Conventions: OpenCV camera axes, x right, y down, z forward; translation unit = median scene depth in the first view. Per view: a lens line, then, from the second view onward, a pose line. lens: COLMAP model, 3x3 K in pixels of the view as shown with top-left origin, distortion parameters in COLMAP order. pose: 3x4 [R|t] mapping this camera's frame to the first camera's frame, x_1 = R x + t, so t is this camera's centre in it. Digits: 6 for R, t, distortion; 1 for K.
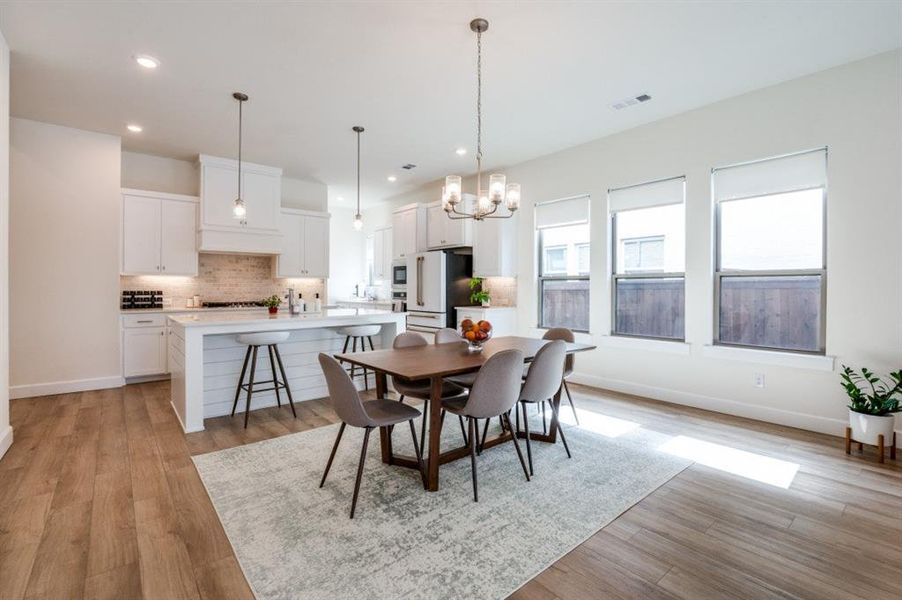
lens RADIAL K [[401.0, 0, 449.9], [0, 401.0, 291.2], [0, 0, 1]] dist [-0.007095, -0.003505]
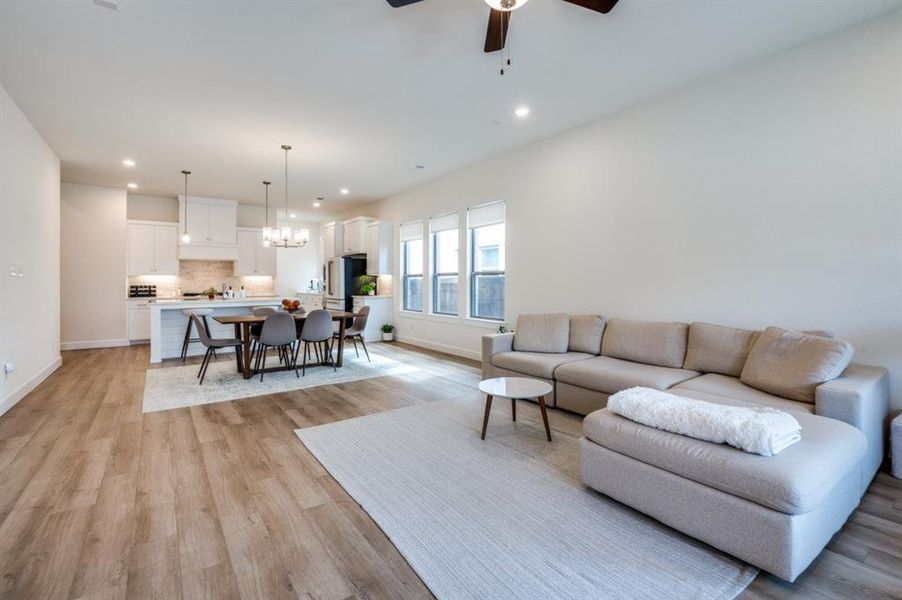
lens RADIAL K [[401.0, 0, 450.8], [0, 401.0, 283.5], [0, 0, 1]] dist [-0.007095, -0.003505]
pose [[0.998055, -0.004915, -0.062141, 0.502678], [0.004730, 0.999984, -0.003115, 0.002062], [0.062155, 0.002815, 0.998063, -0.451358]]
